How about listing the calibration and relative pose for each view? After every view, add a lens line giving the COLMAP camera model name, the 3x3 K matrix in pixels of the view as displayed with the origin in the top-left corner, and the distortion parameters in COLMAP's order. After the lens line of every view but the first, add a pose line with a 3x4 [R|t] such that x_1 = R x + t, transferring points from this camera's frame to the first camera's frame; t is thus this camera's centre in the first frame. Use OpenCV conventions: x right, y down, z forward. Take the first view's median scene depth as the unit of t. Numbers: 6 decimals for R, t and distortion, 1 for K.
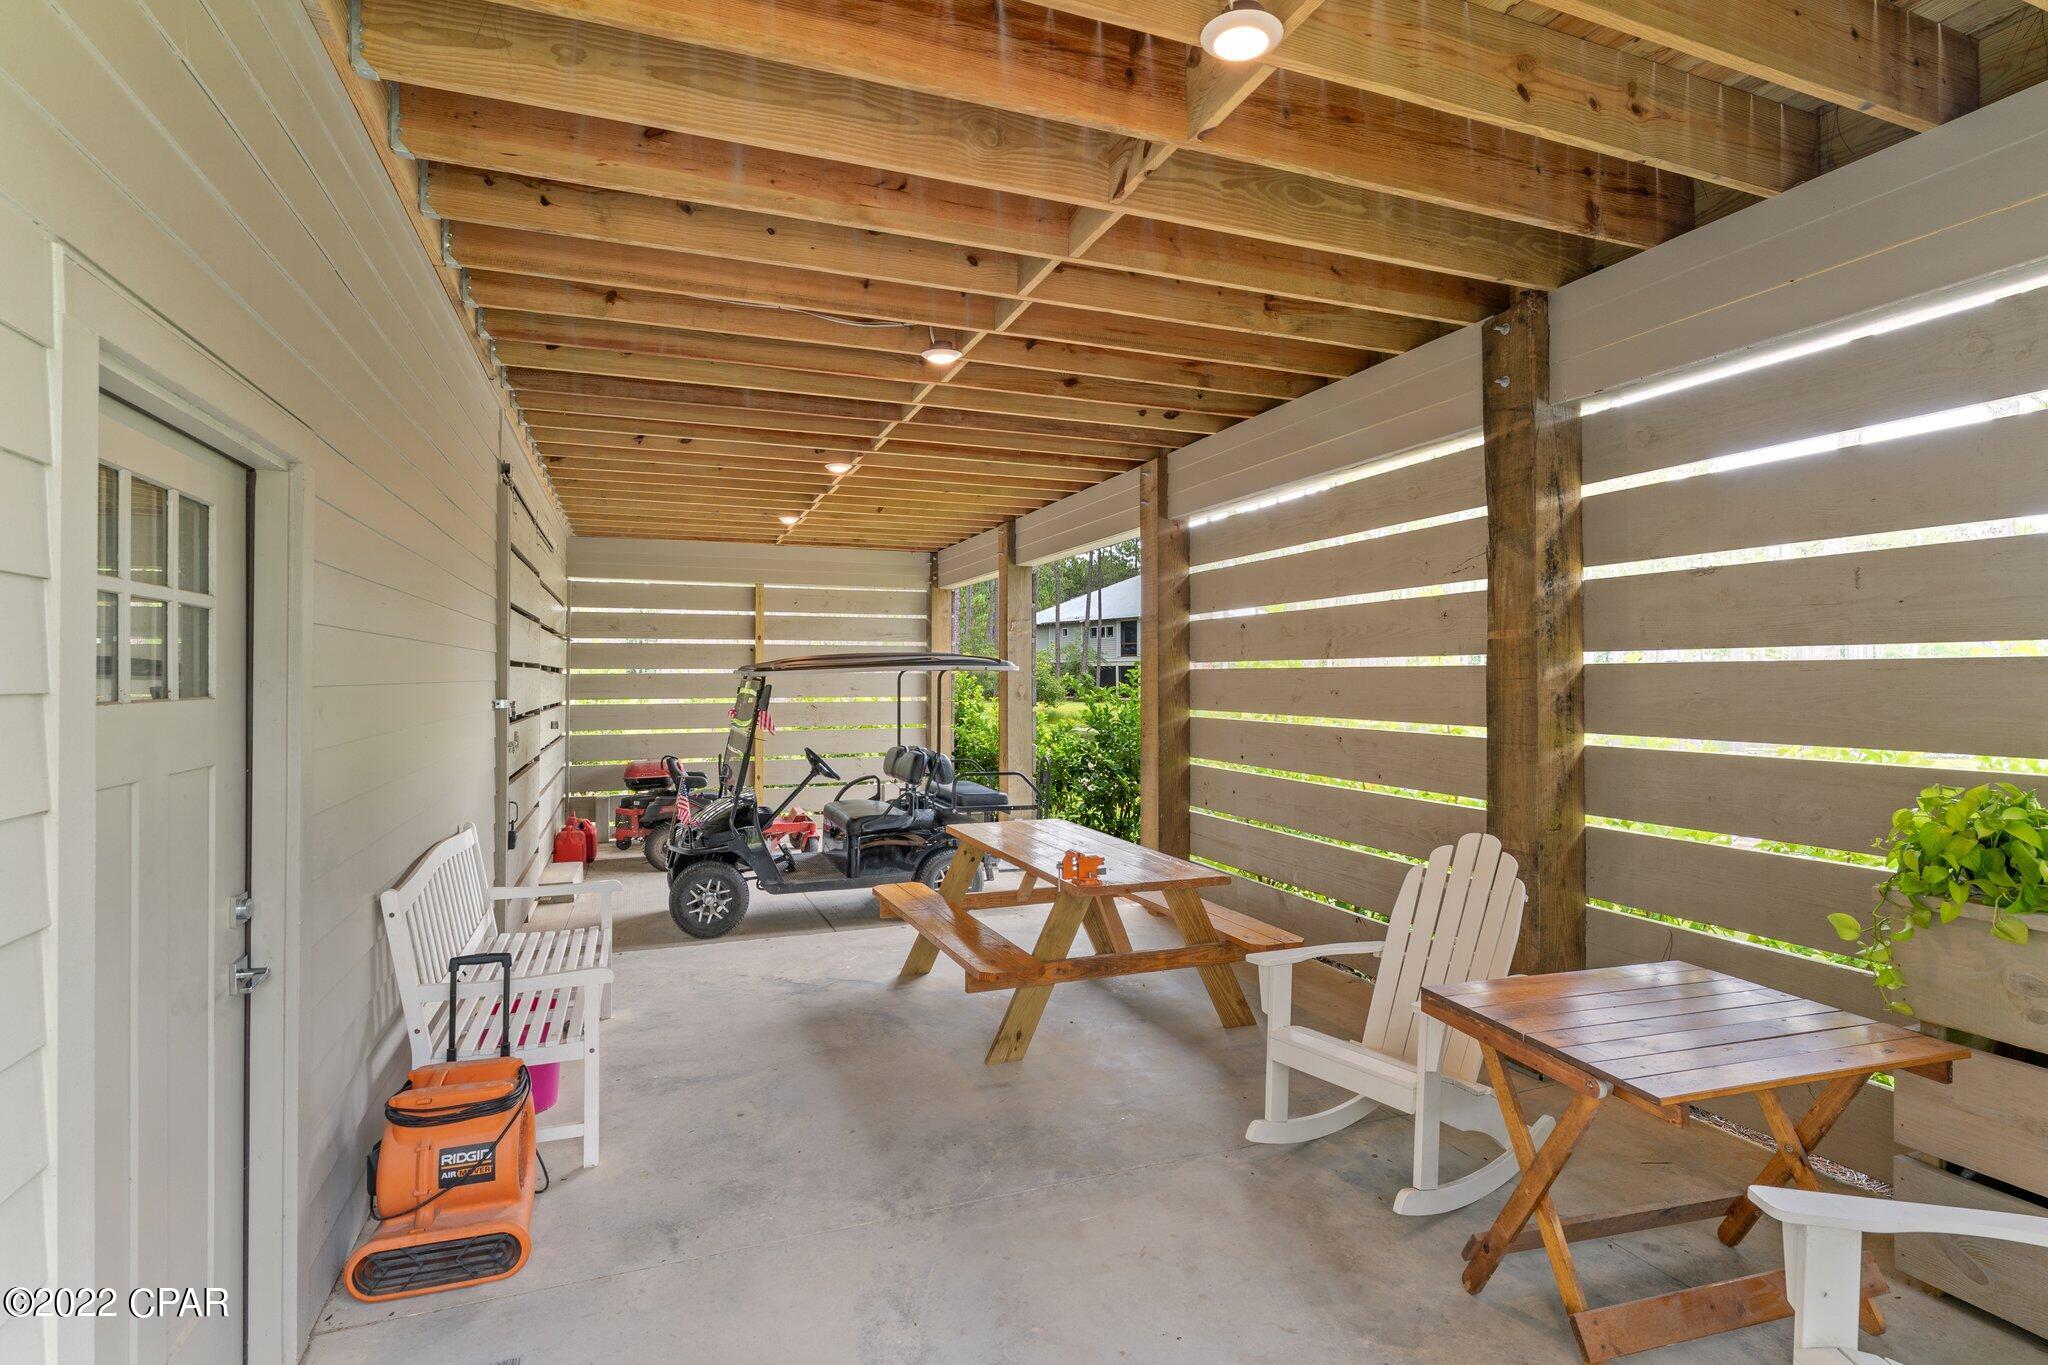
lens RADIAL K [[964.0, 0, 1025.1], [0, 964.0, 677.0], [0, 0, 1]] dist [0.001095, -0.001818]
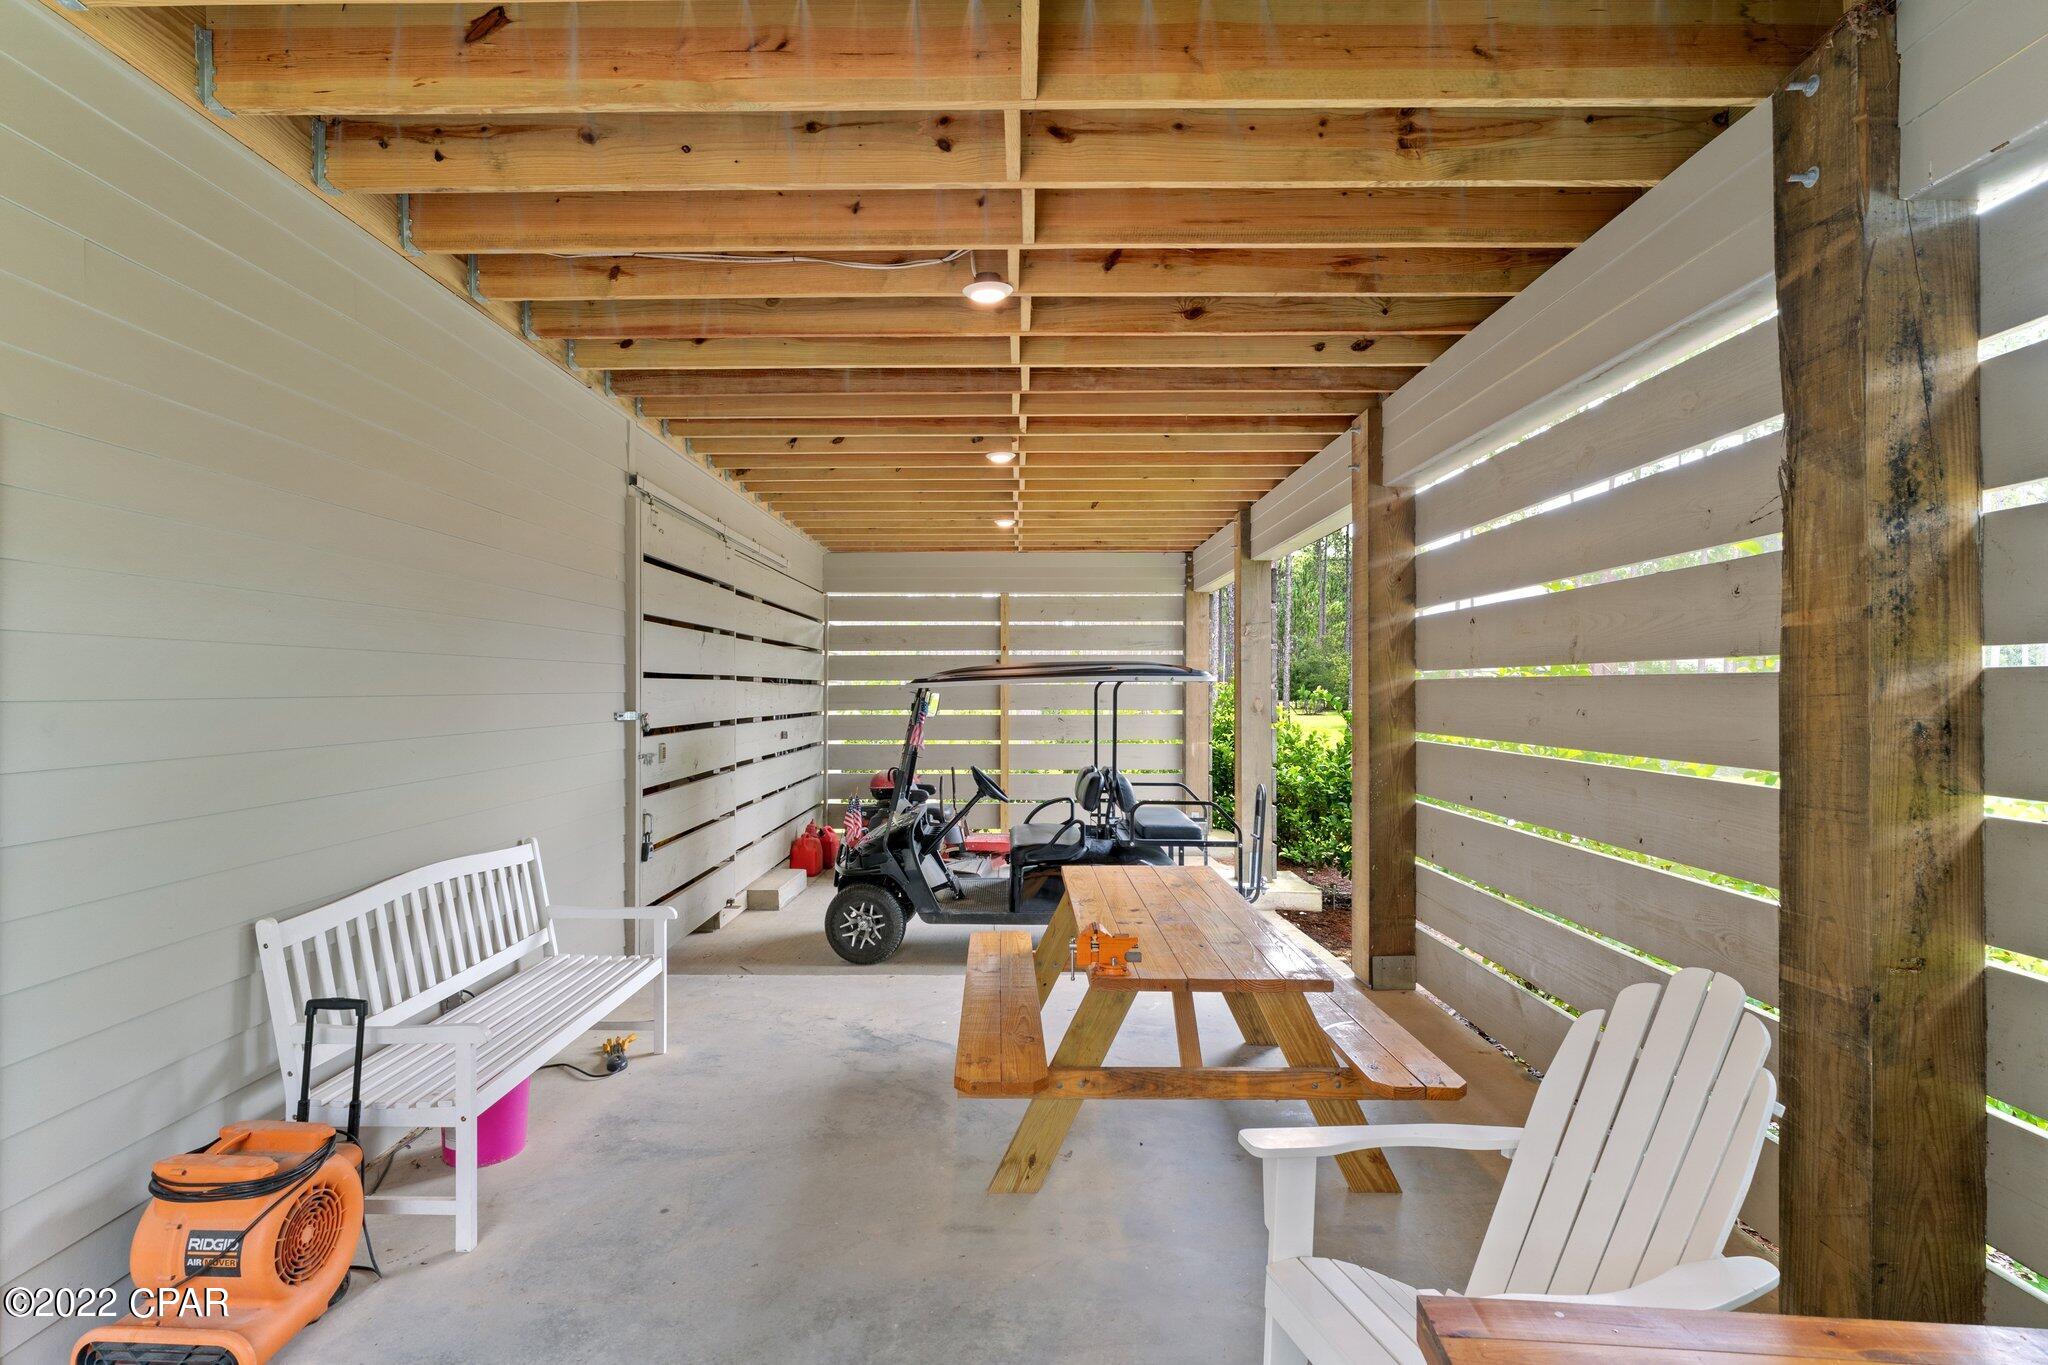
lens RADIAL K [[964.0, 0, 1019.6], [0, 964.0, 691.4], [0, 0, 1]] dist [0.001095, -0.001818]
pose [[0.933350, 0.001879, -0.358962, 0.249950], [-0.000580, 0.999993, 0.003726, -0.001898], [0.358966, -0.003269, 0.933345, 0.278191]]
